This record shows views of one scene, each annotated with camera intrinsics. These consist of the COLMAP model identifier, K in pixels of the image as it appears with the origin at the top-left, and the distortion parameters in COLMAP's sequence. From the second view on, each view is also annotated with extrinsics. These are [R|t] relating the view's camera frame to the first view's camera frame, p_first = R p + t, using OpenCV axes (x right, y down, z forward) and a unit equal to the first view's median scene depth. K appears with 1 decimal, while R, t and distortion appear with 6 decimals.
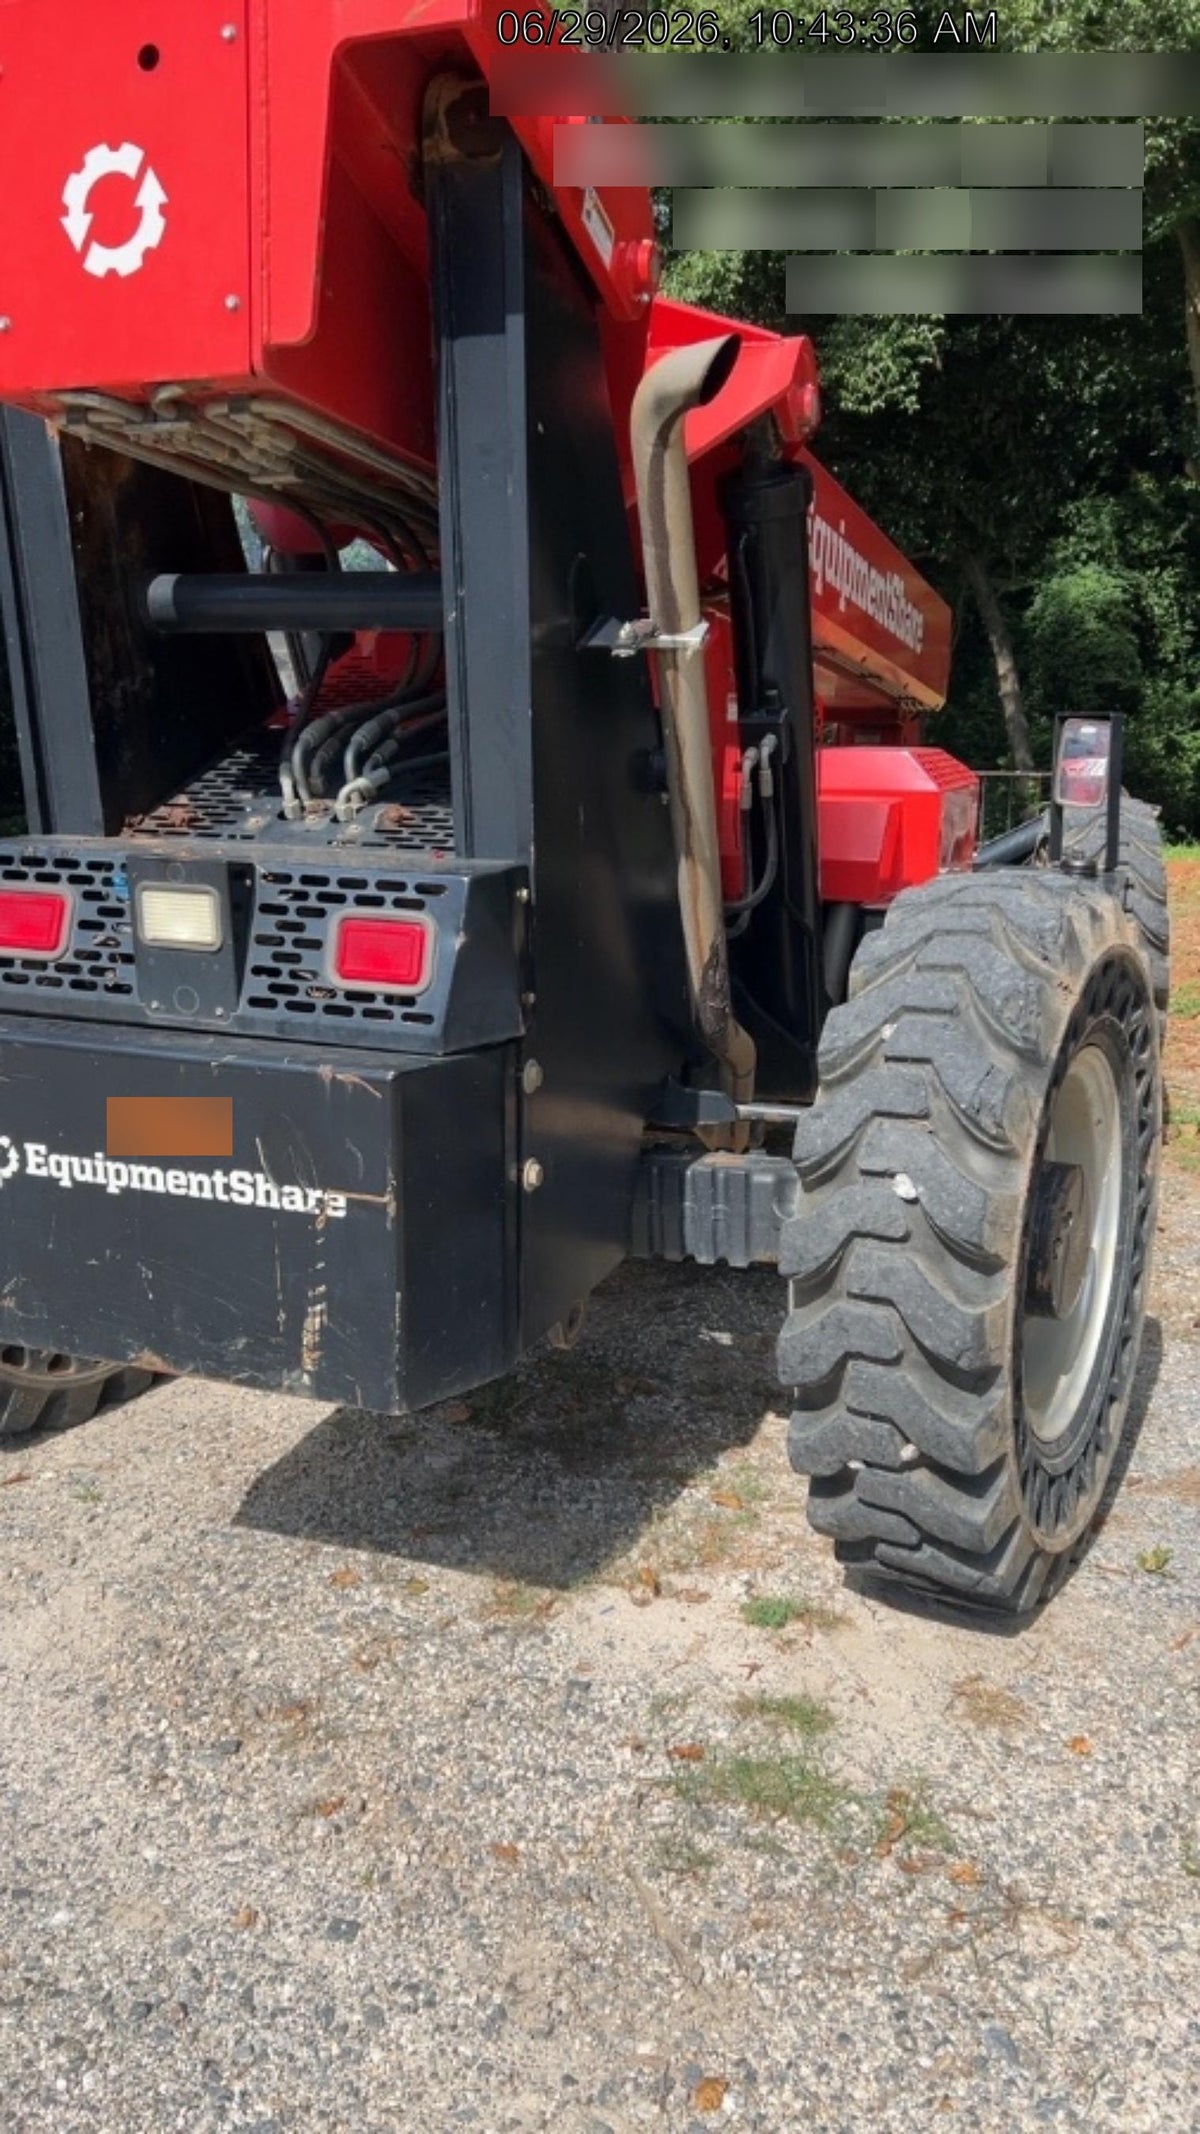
lens RADIAL K [[1559.3, 0, 600.0], [0, 1559.3, 1067.0], [0, 0, 1]] dist [0.151905, -0.206364]
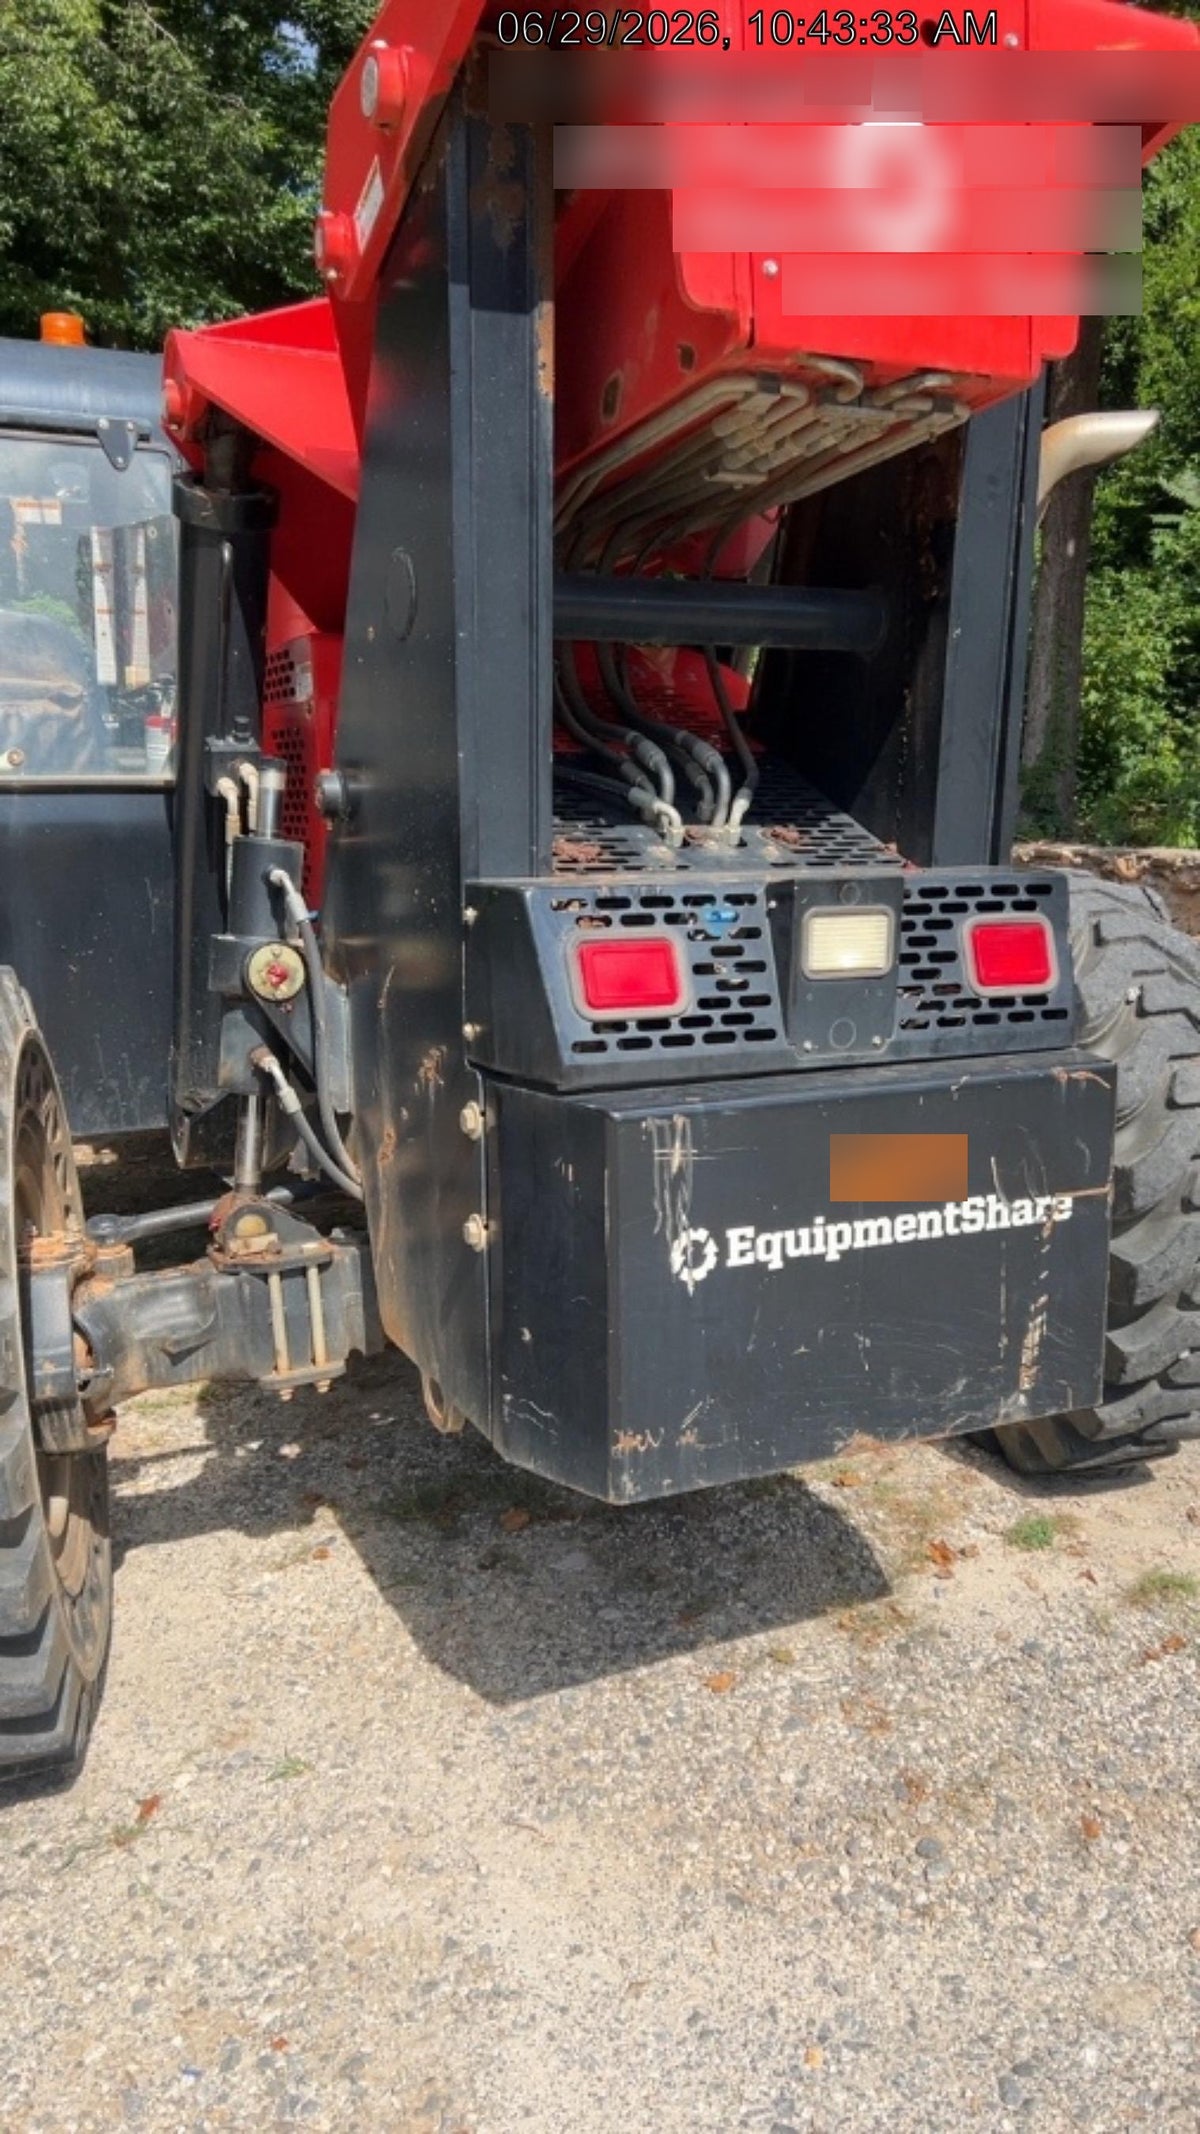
lens RADIAL K [[1559.3, 0, 600.0], [0, 1559.3, 1067.0], [0, 0, 1]] dist [0.151905, -0.206364]
pose [[0.682474, -0.136044, 0.718138, -1.025756], [0.173686, 0.984567, 0.021456, -0.068650], [-0.709974, 0.110088, 0.695570, 0.480690]]
